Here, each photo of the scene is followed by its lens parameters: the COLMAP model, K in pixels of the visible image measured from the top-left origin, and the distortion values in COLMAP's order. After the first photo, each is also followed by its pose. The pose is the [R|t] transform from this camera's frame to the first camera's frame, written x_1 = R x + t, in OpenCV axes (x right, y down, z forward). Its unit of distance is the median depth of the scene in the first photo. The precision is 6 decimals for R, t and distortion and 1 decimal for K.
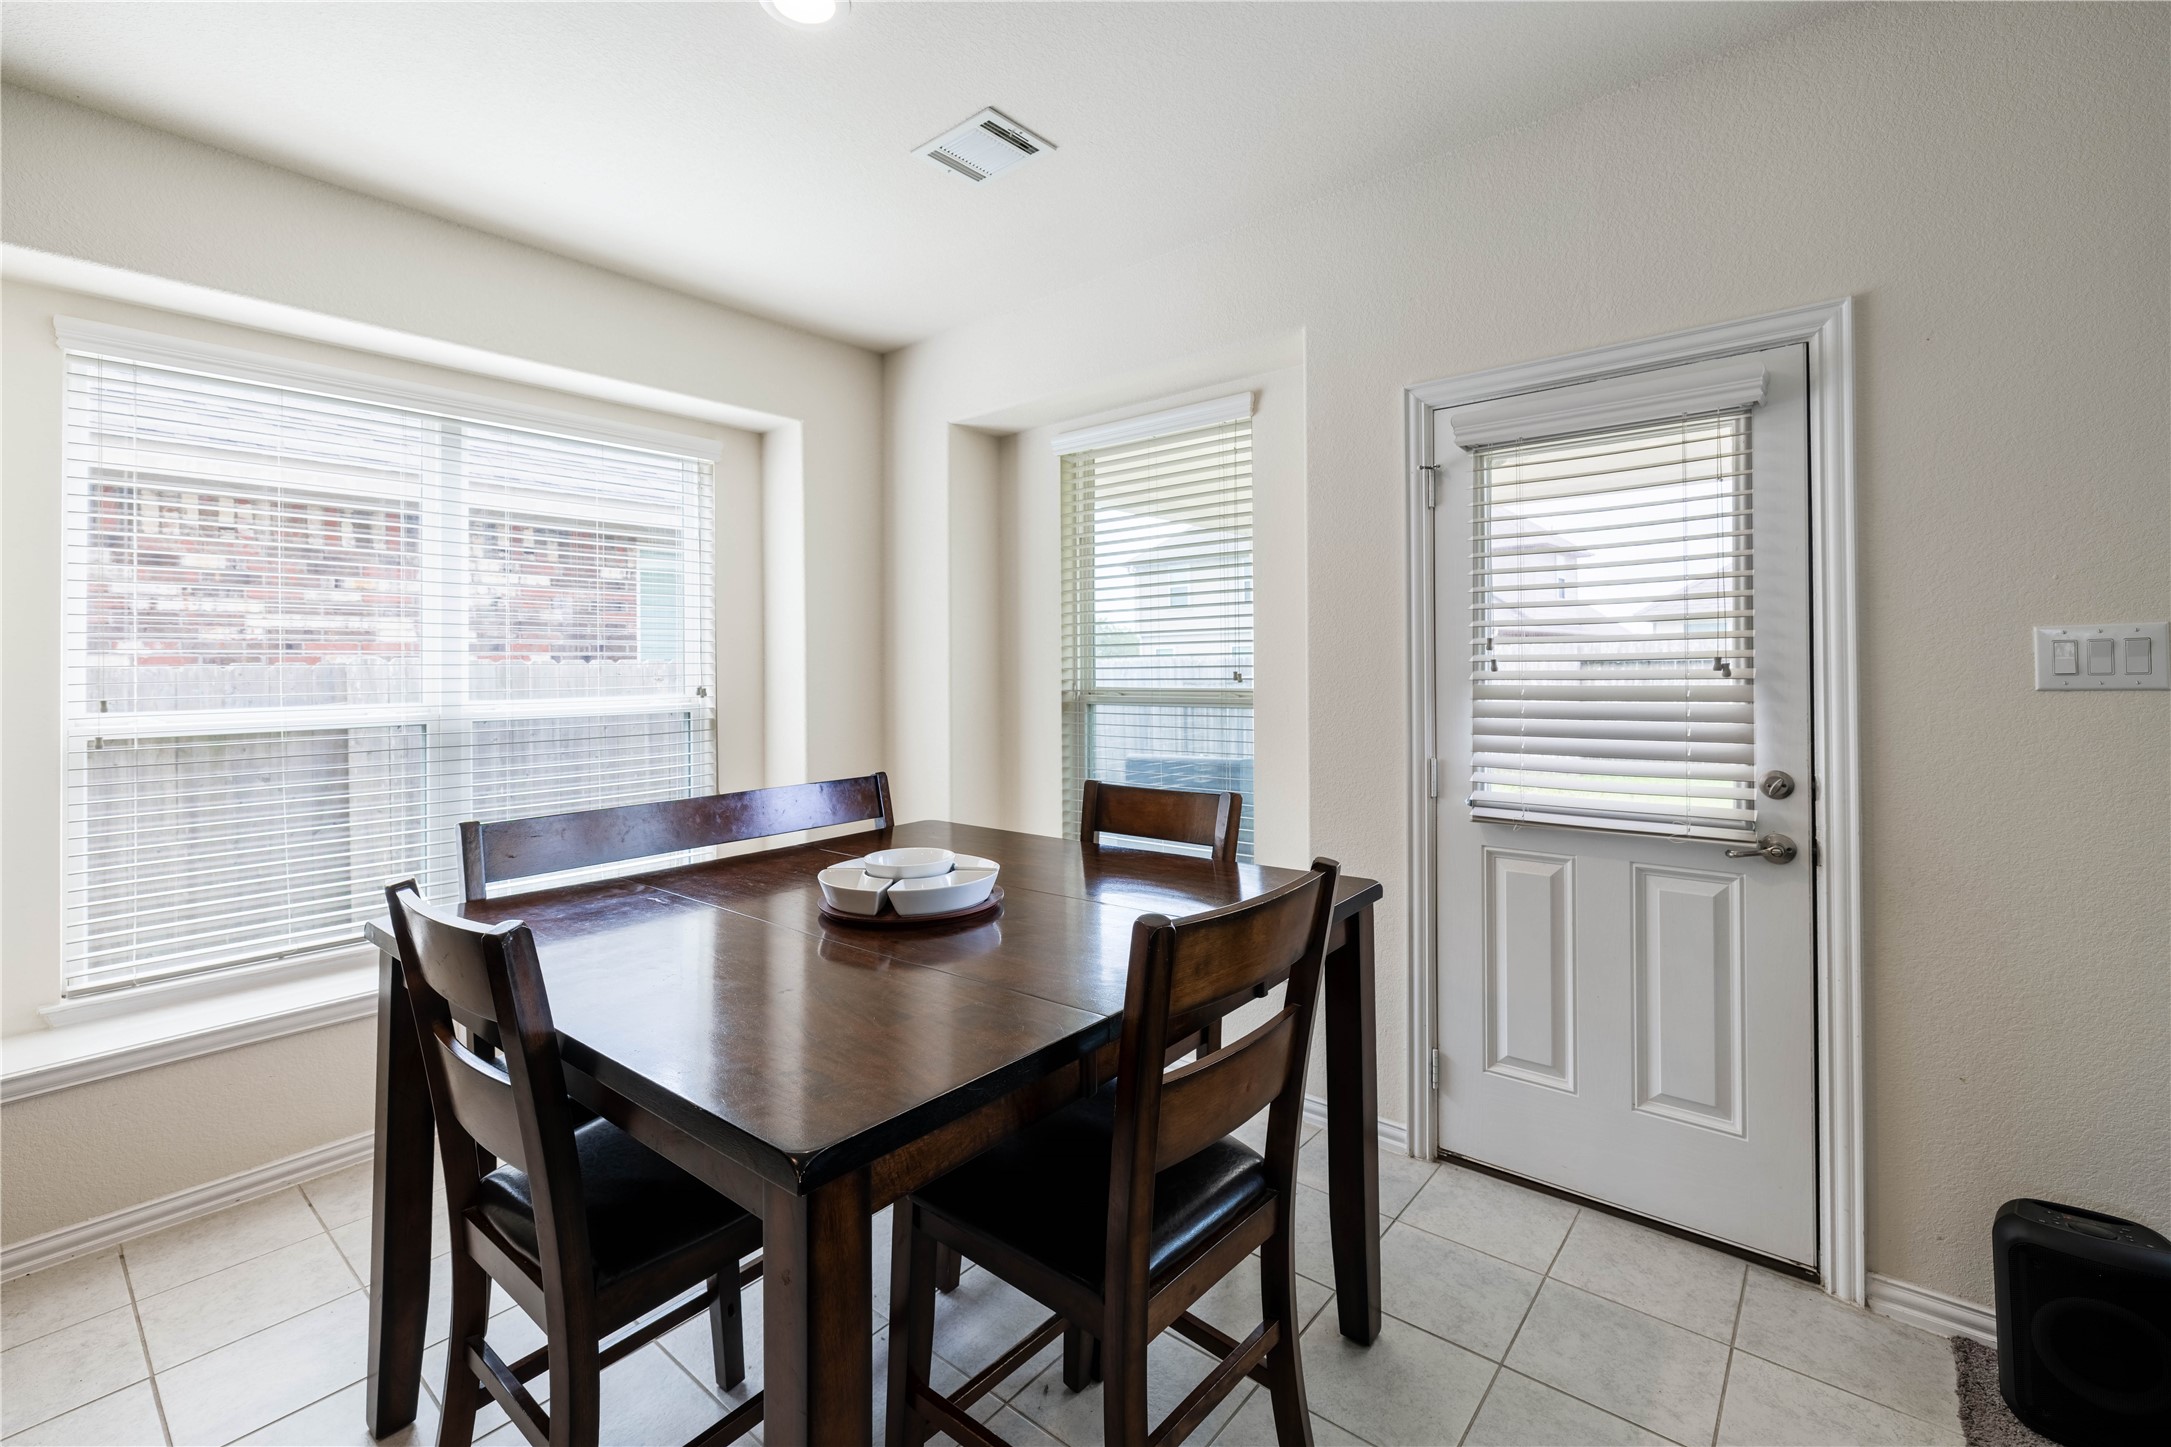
lens RADIAL K [[929.2, 0, 1108.1], [0, 929.2, 673.6], [0, 0, 1]] dist [-0.000065, -0.000053]
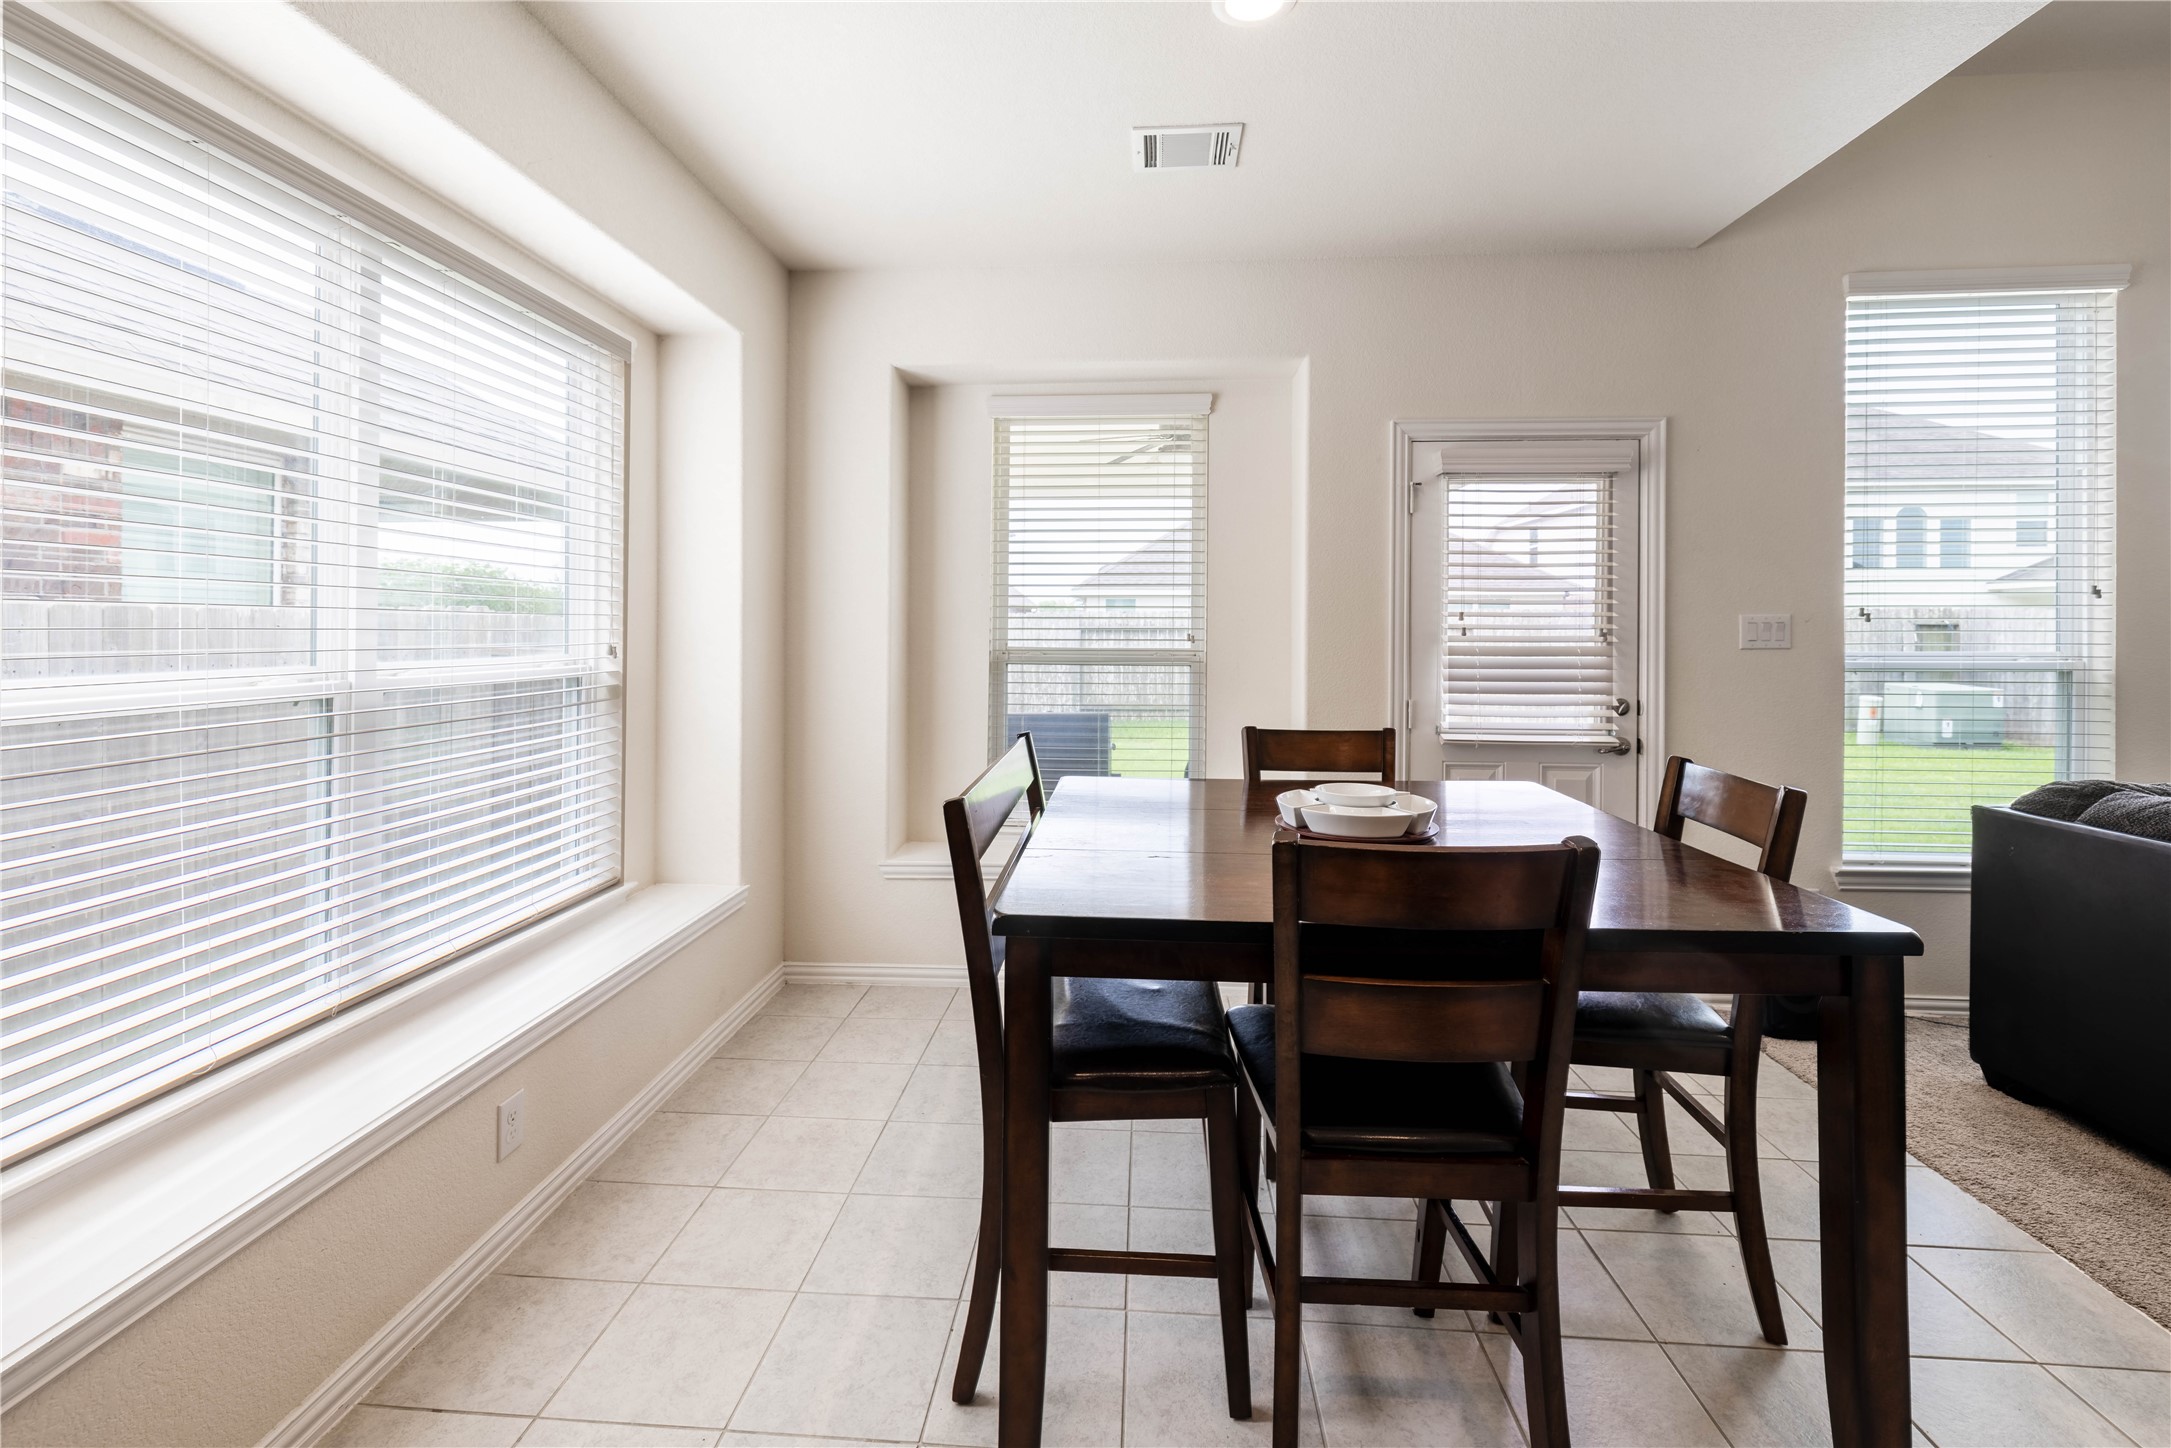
lens RADIAL K [[936.6, 0, 1074.5], [0, 936.6, 647.9], [0, 0, 1]] dist [-0.001455, -0.000115]
pose [[0.818132, 0.001504, 0.575028, -0.880155], [-0.009647, 0.999892, 0.011111, 0.005534], [-0.574949, -0.014637, 0.818058, 0.177372]]
